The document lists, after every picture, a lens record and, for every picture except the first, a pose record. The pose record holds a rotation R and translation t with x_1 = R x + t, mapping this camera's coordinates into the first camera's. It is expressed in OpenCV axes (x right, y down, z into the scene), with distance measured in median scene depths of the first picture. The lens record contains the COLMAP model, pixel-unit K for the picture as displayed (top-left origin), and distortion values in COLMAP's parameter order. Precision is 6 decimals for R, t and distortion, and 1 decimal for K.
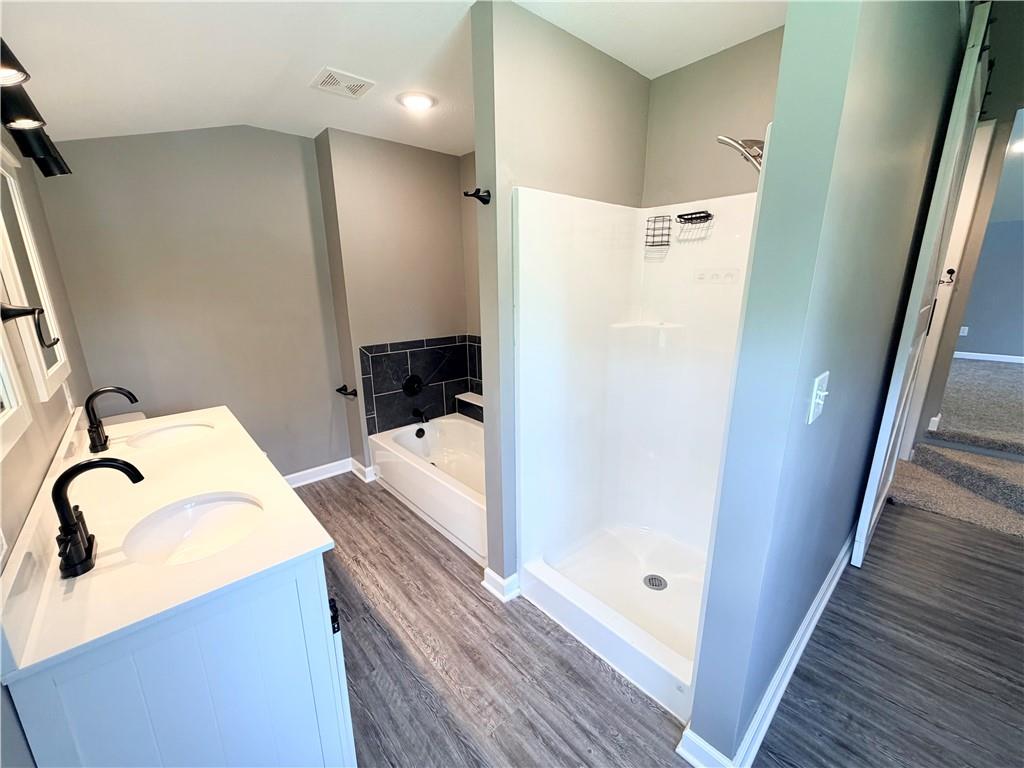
lens RADIAL K [[407.6, 0, 510.9], [0, 407.6, 384.5], [0, 0, 1]] dist [-0.000724, 0.000236]
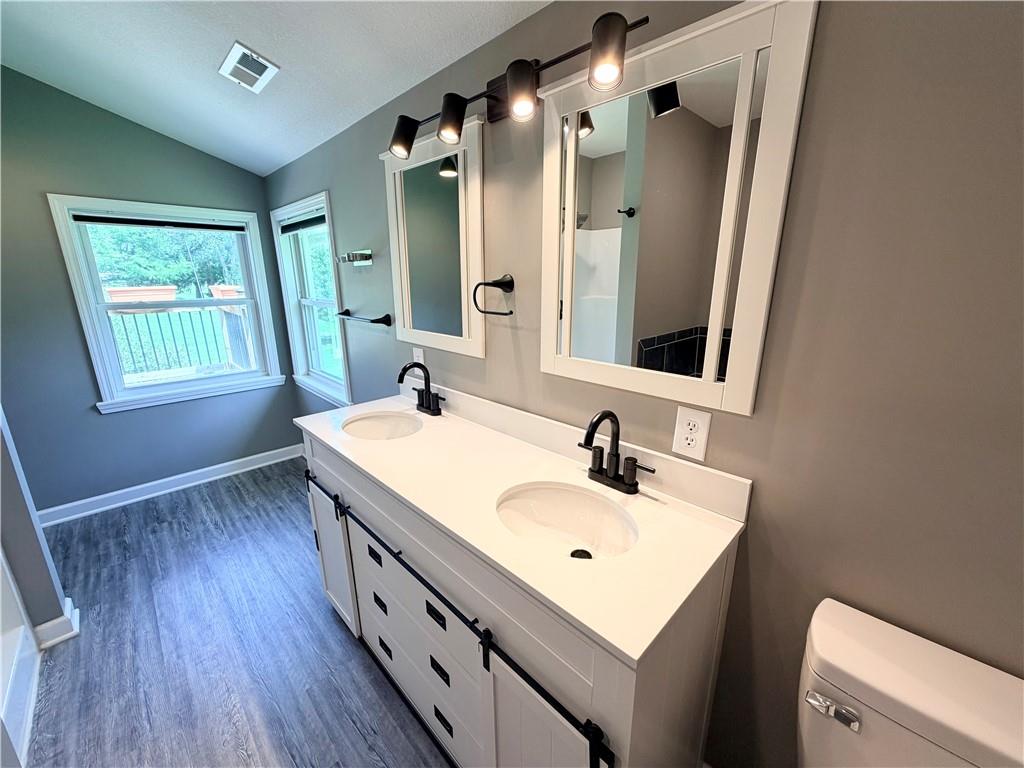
lens RADIAL K [[407.6, 0, 513.1], [0, 407.6, 384.2], [0, 0, 1]] dist [-0.000724, 0.000236]
pose [[-0.998834, 0.024294, -0.041711, -0.526778], [0.001021, 0.874559, 0.484919, -0.238667], [0.048260, 0.484311, -0.873564, 1.008403]]
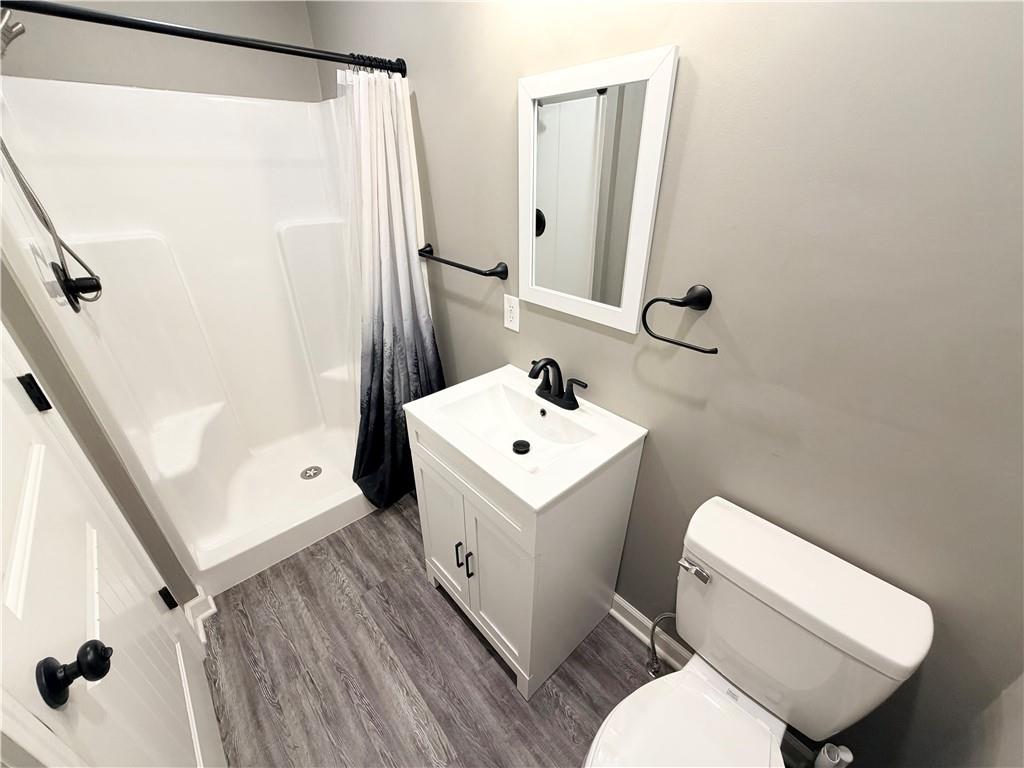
lens RADIAL K [[407.6, 0, 510.5], [0, 407.6, 386.1], [0, 0, 1]] dist [-0.000724, 0.000236]
pose [[-0.999968, 0.007931, -0.000500, -0.596471], [0.005518, 0.738256, 0.674498, -0.378067], [0.005718, 0.674474, -0.738277, 1.387966]]
